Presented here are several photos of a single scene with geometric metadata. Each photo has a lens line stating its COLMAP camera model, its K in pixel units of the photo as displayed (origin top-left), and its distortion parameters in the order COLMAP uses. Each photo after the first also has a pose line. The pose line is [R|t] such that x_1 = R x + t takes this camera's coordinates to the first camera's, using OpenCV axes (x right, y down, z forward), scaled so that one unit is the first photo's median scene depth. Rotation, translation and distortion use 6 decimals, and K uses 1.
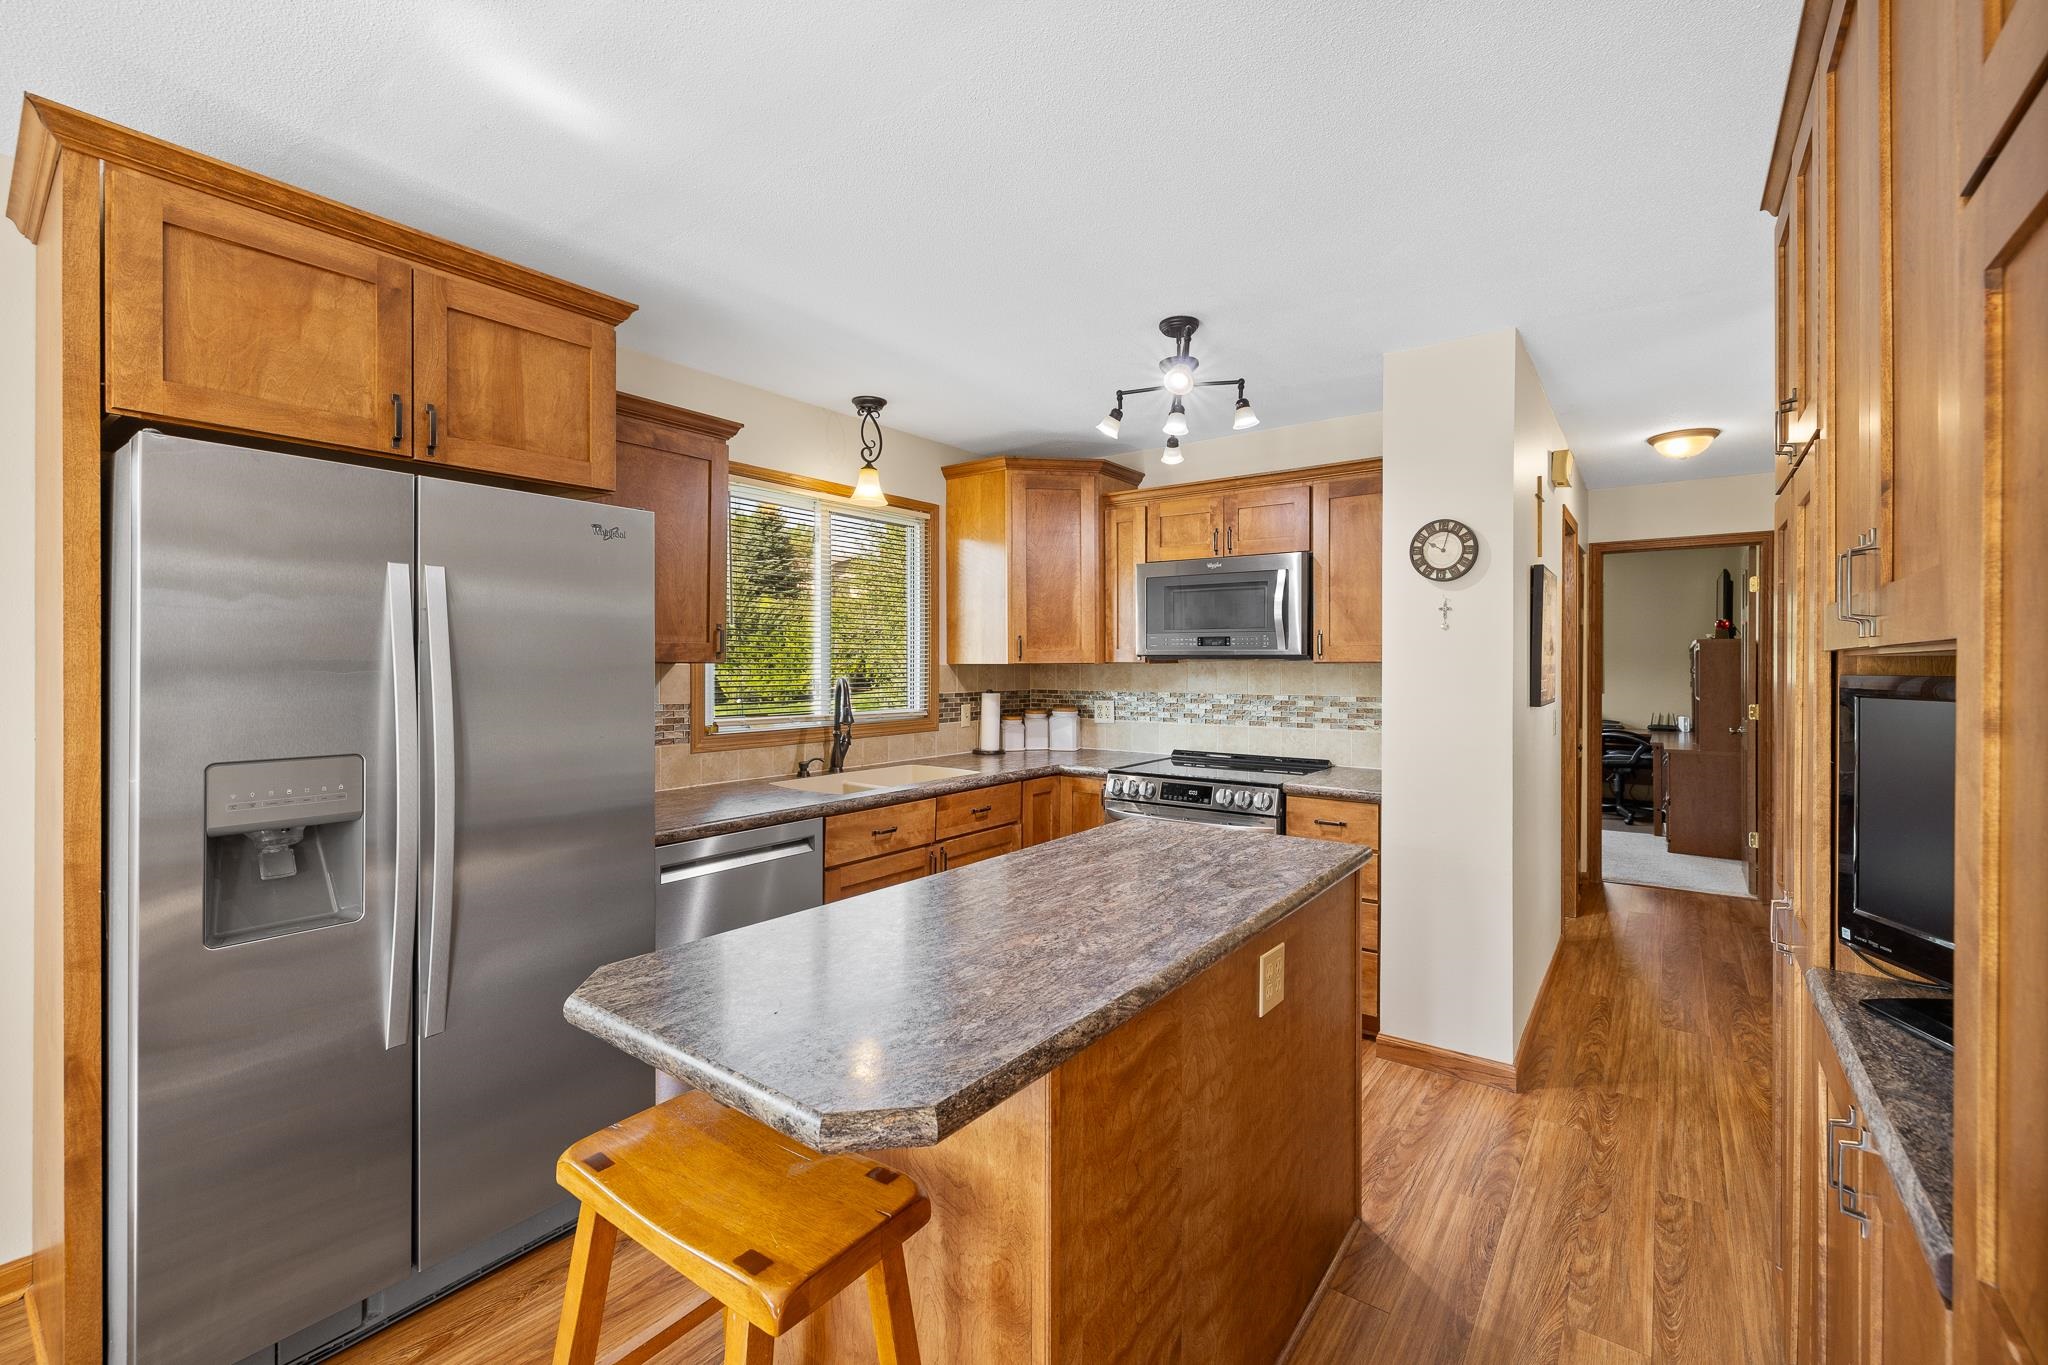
lens RADIAL K [[852.4, 0, 1043.7], [0, 852.4, 667.1], [0, 0, 1]] dist [-0.003471, -0.000316]
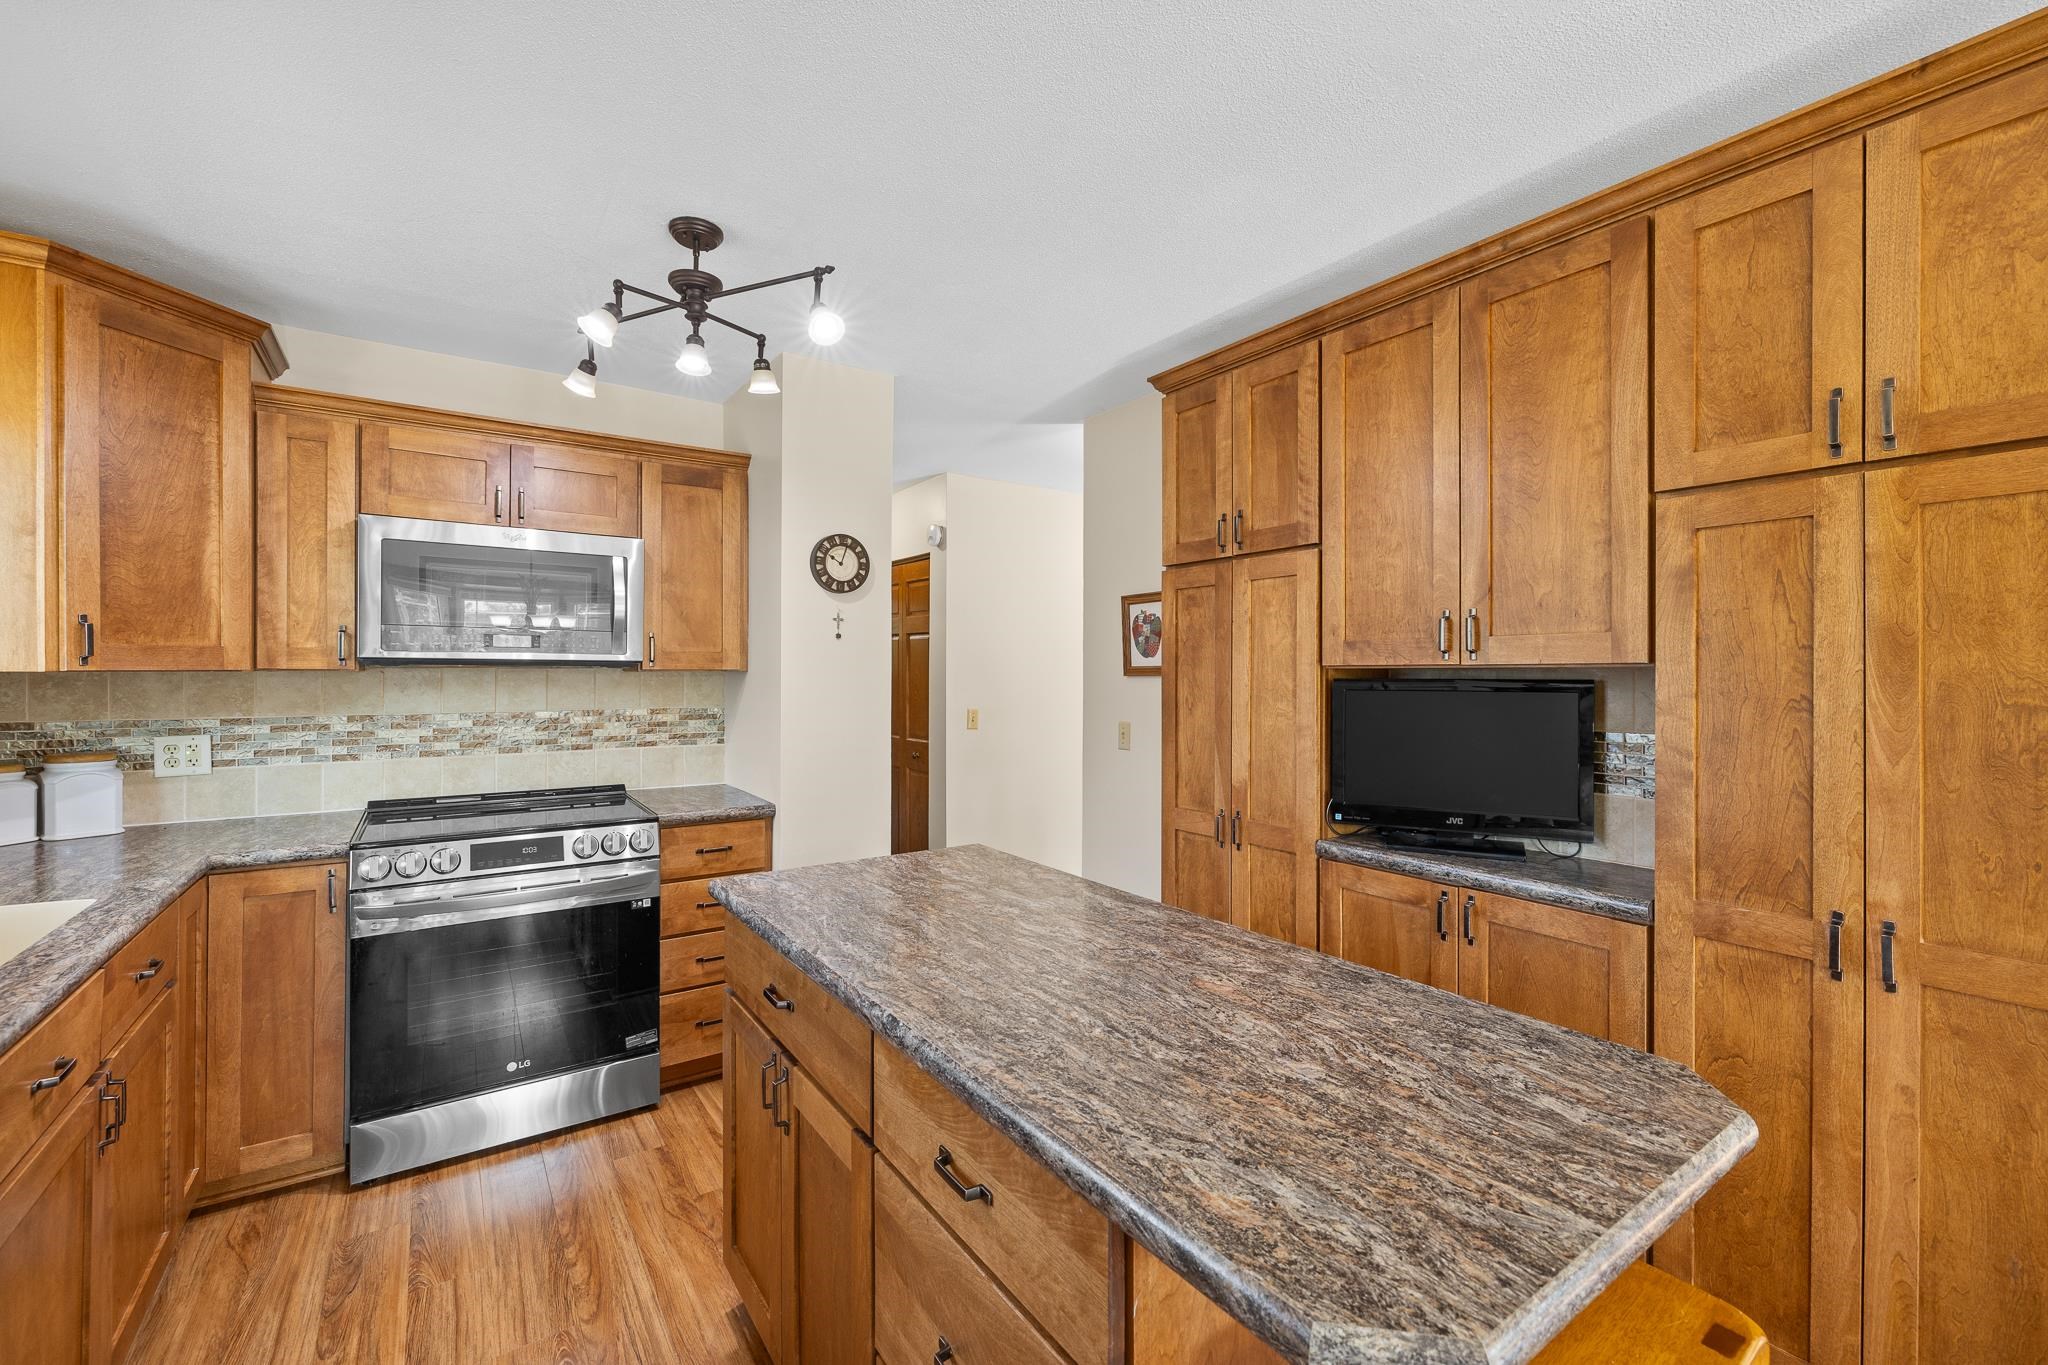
lens RADIAL K [[852.4, 0, 1030.9], [0, 852.4, 677.6], [0, 0, 1]] dist [-0.003471, -0.000316]
pose [[0.324075, -0.005232, 0.946017, -0.439643], [0.002445, 0.999986, 0.004693, -0.001667], [-0.946028, 0.000793, 0.324083, 0.433352]]
